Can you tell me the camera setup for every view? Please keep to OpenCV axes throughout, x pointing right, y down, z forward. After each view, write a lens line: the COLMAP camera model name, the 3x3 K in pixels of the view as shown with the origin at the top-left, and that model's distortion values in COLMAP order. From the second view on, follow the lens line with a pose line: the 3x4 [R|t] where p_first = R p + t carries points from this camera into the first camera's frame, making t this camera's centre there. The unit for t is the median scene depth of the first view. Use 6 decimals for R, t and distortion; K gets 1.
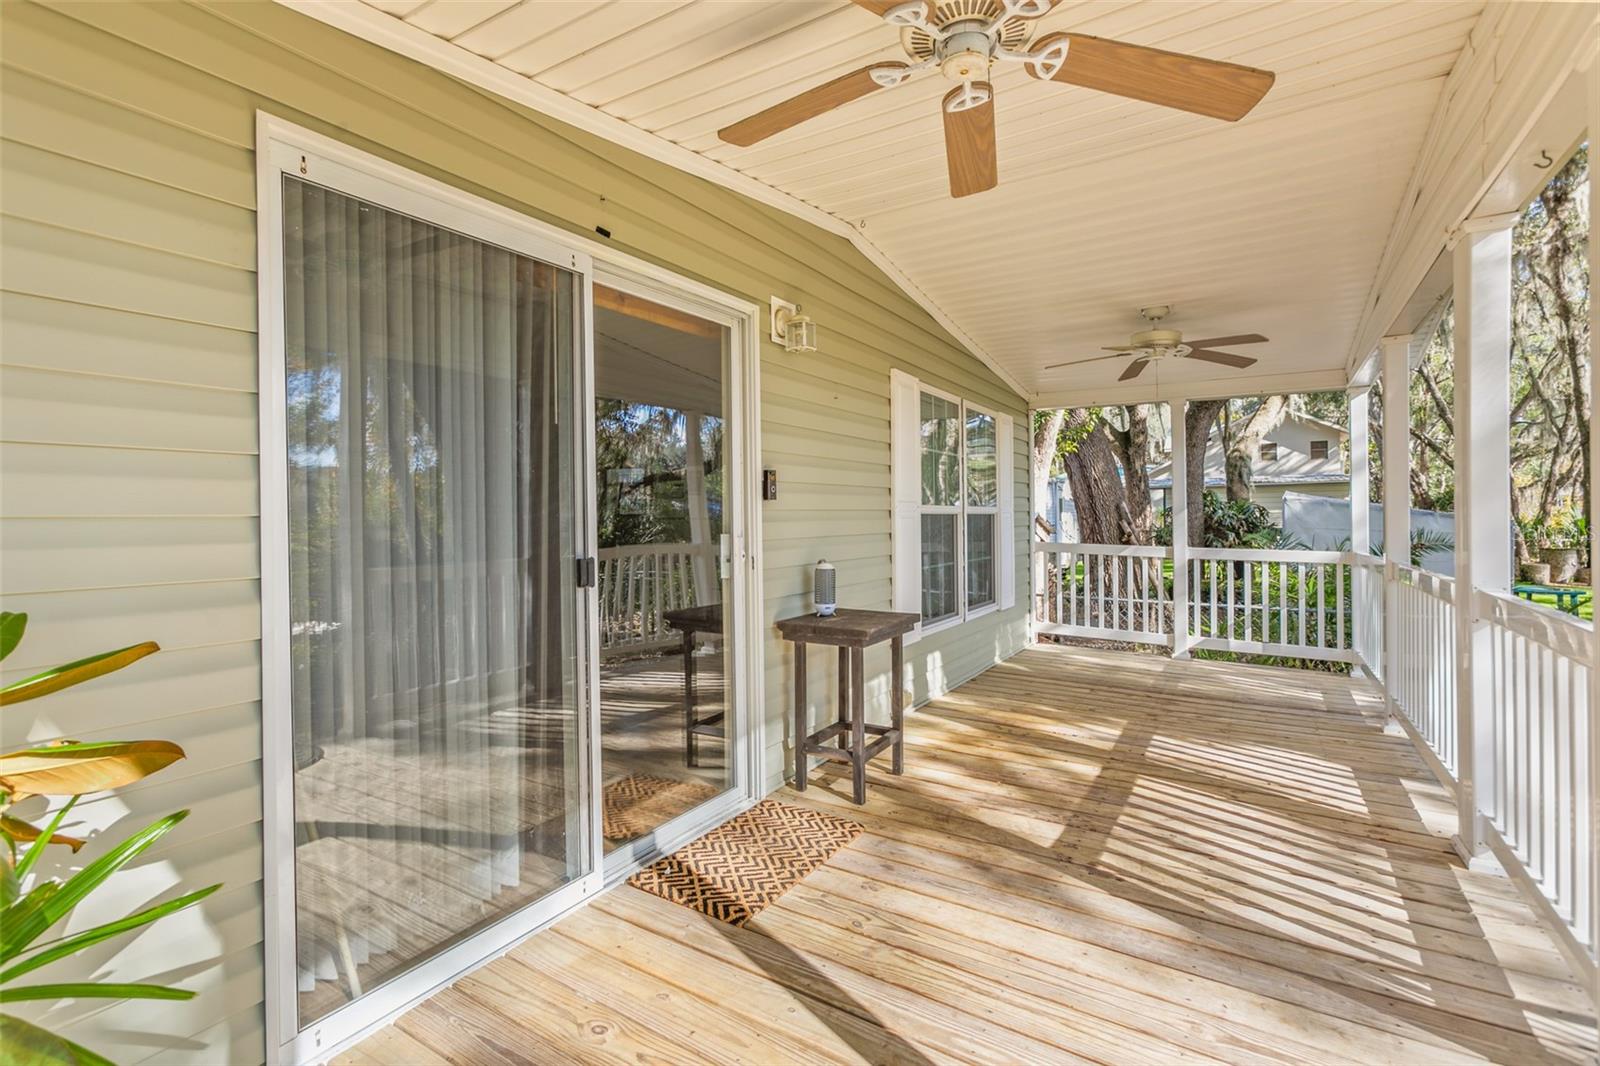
lens RADIAL K [[754.7, 0, 788.7], [0, 754.7, 518.8], [0, 0, 1]] dist [-0.009299, 0.005666]
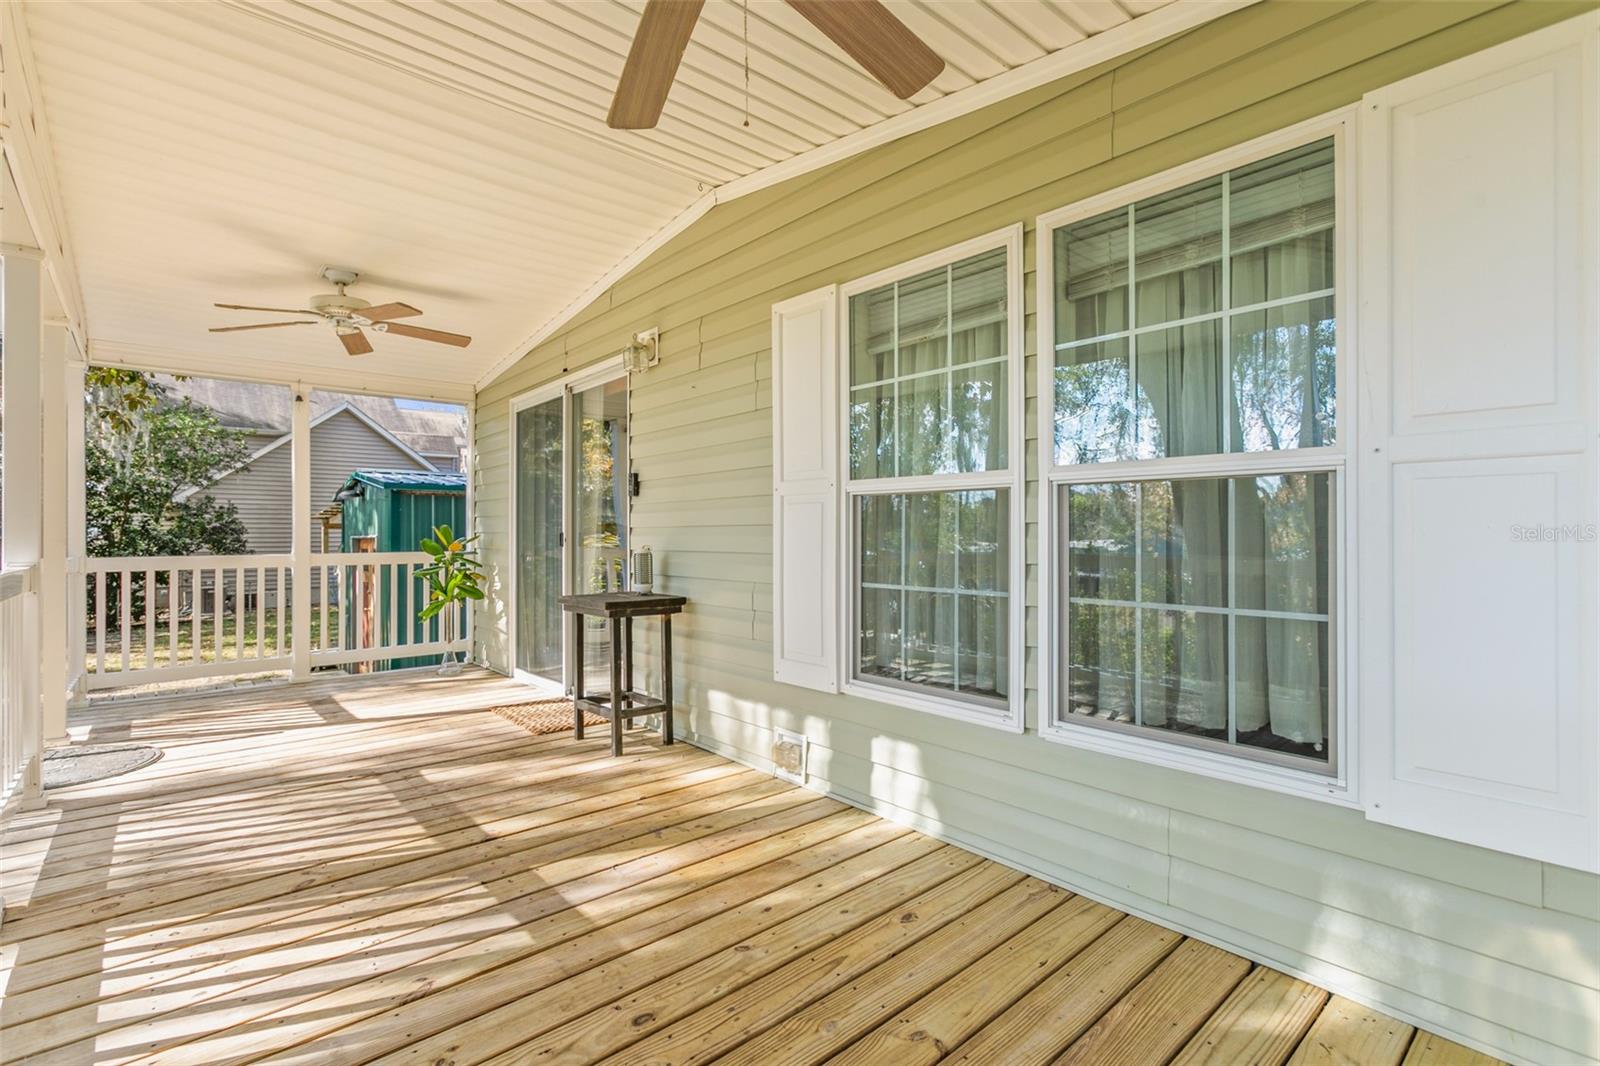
lens RADIAL K [[754.7, 0, 793.9], [0, 754.7, 535.7], [0, 0, 1]] dist [-0.009299, 0.005666]
pose [[-0.298797, 0.013943, -0.954215, 1.107301], [0.001589, 0.999899, 0.014113, 0.024858], [0.954315, 0.002700, -0.298789, 1.615349]]
